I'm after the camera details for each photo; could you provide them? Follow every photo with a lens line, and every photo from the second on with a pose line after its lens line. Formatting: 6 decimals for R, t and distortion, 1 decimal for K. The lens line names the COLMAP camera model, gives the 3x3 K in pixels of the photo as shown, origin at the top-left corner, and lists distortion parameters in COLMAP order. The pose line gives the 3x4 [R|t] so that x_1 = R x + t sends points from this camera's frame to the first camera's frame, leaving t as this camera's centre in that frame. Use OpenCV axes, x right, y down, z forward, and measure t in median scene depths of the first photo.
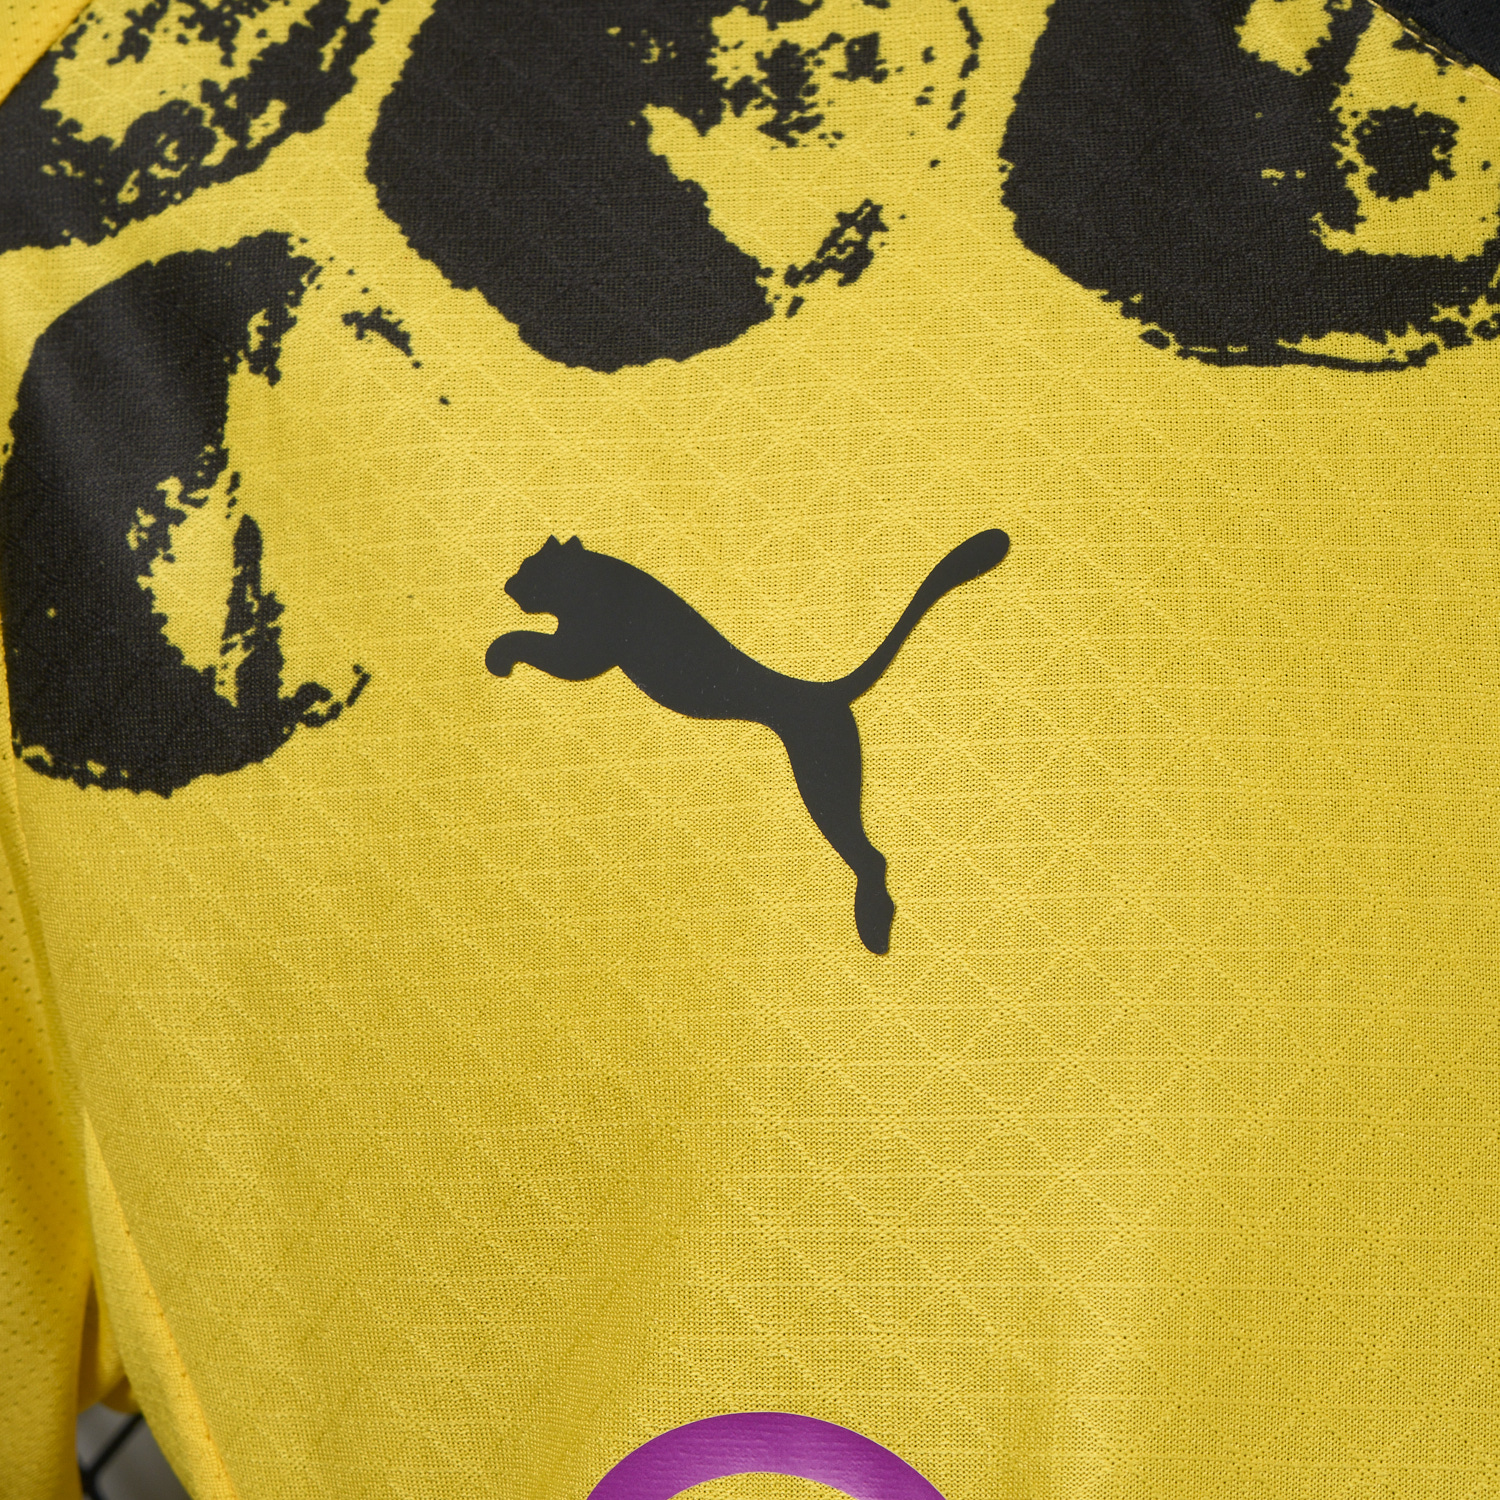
lens RADIAL K [[4498.8, 0, 753.2], [0, 4498.8, 744.3], [0, 0, 1]] dist [0.092179, 0.000000]
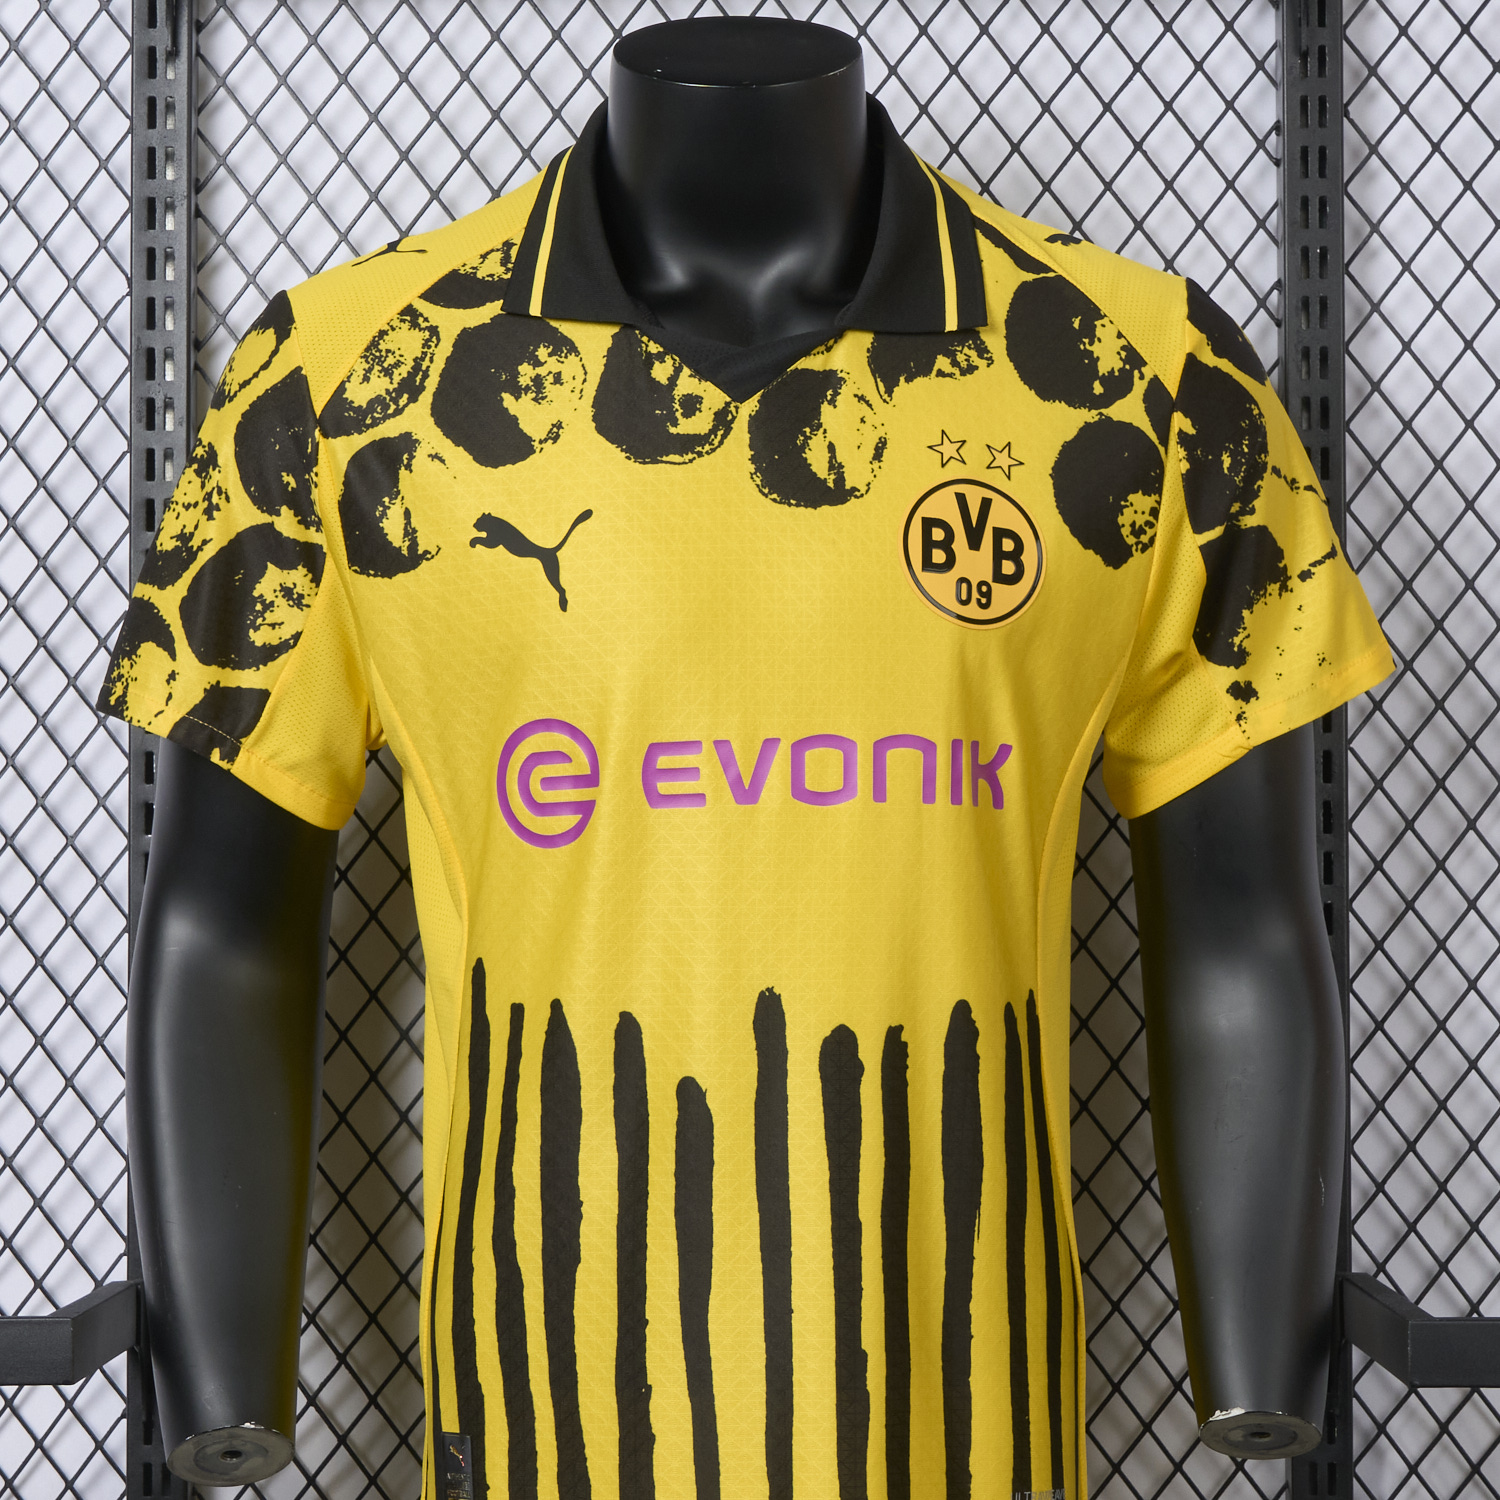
lens RADIAL K [[4498.8, 0, 753.6], [0, 4498.8, 751.2], [0, 0, 1]] dist [0.092179, 0.000000]
pose [[0.998737, -0.048388, 0.013530, 0.131252], [0.046940, 0.994634, 0.092199, -0.191750], [-0.017919, -0.091447, 0.995649, -3.027657]]
